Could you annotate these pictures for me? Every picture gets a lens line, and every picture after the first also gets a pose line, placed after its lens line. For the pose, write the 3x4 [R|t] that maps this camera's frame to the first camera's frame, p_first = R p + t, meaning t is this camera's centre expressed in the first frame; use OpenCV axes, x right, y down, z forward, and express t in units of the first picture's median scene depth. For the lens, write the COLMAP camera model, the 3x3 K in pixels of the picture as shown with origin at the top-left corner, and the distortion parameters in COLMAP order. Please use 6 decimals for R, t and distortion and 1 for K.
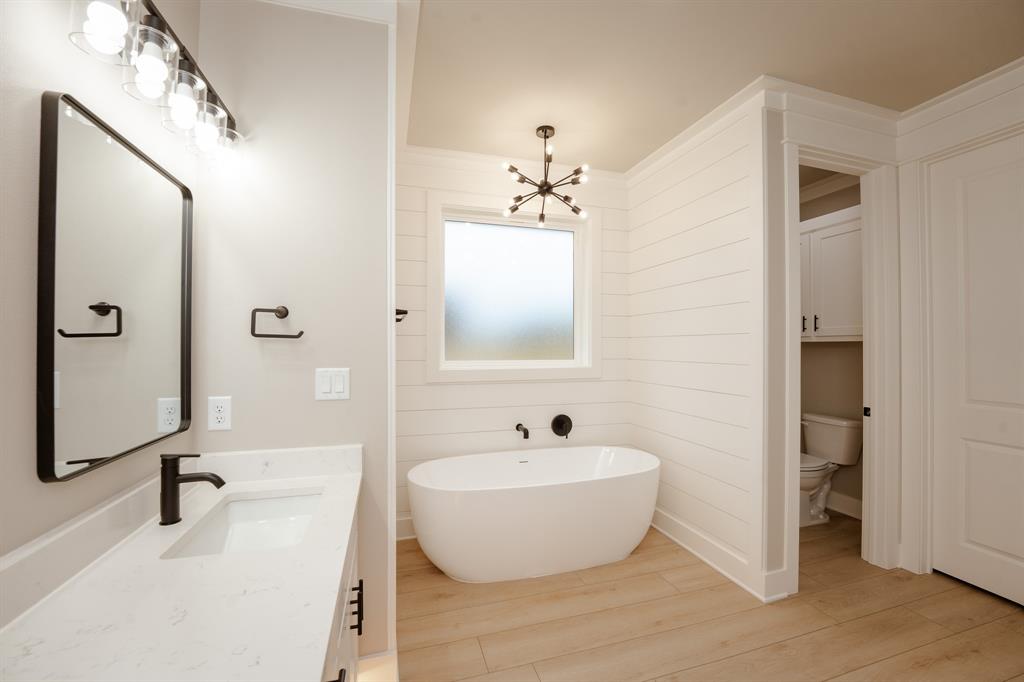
lens RADIAL K [[420.4, 0, 511.9], [0, 420.4, 344.5], [0, 0, 1]] dist [-0.024286, 0.000083]
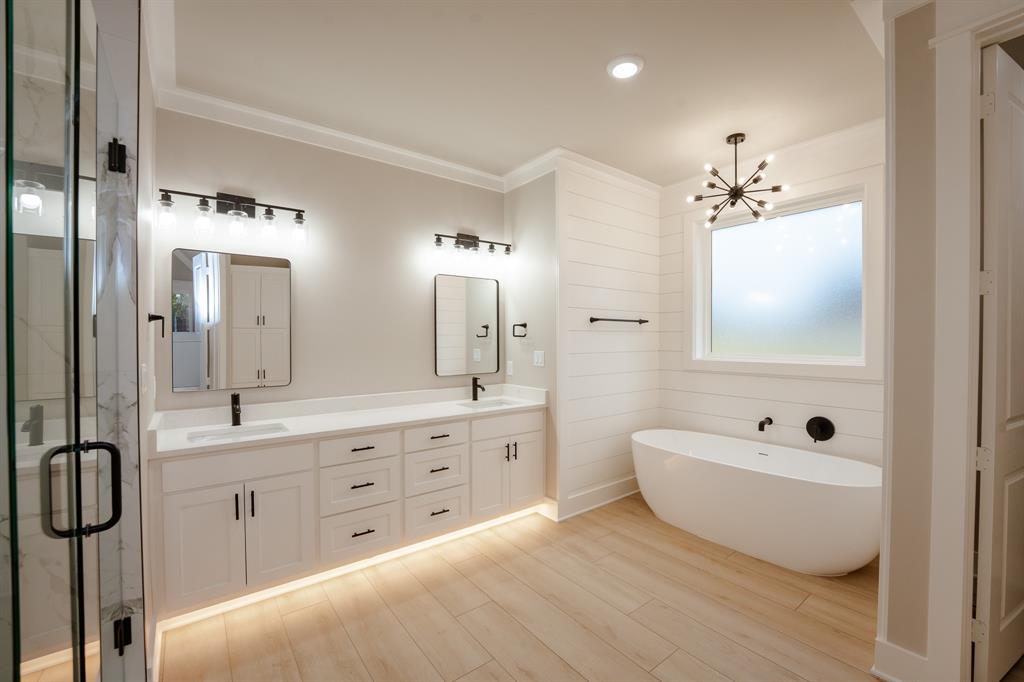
lens RADIAL K [[424.5, 0, 512.8], [0, 424.5, 348.3], [0, 0, 1]] dist [-0.000116, 0.000007]
pose [[0.351556, 0.013066, -0.936076, 1.058420], [0.003177, 0.999880, 0.015149, 0.007766], [0.936161, -0.008299, 0.351473, 0.096501]]
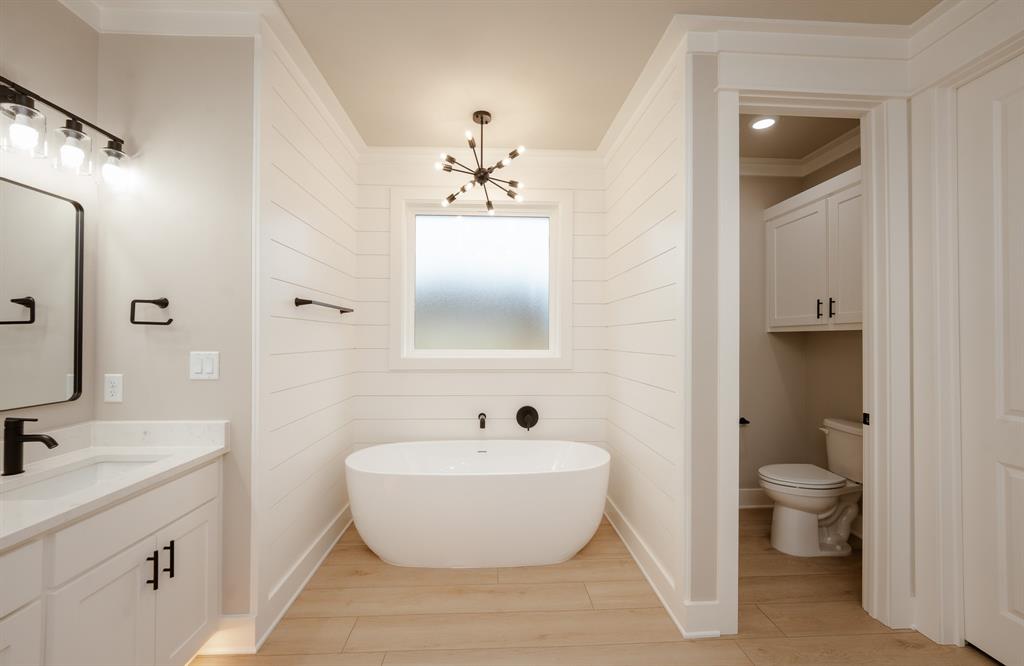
lens RADIAL K [[412.3, 0, 512.0], [0, 412.3, 335.7], [0, 0, 1]] dist [-0.006003, 0.000221]
pose [[0.968870, 0.001289, -0.247565, 0.459722], [-0.002269, 0.999991, -0.003675, 0.011207], [0.247558, 0.004122, 0.968864, 0.092428]]
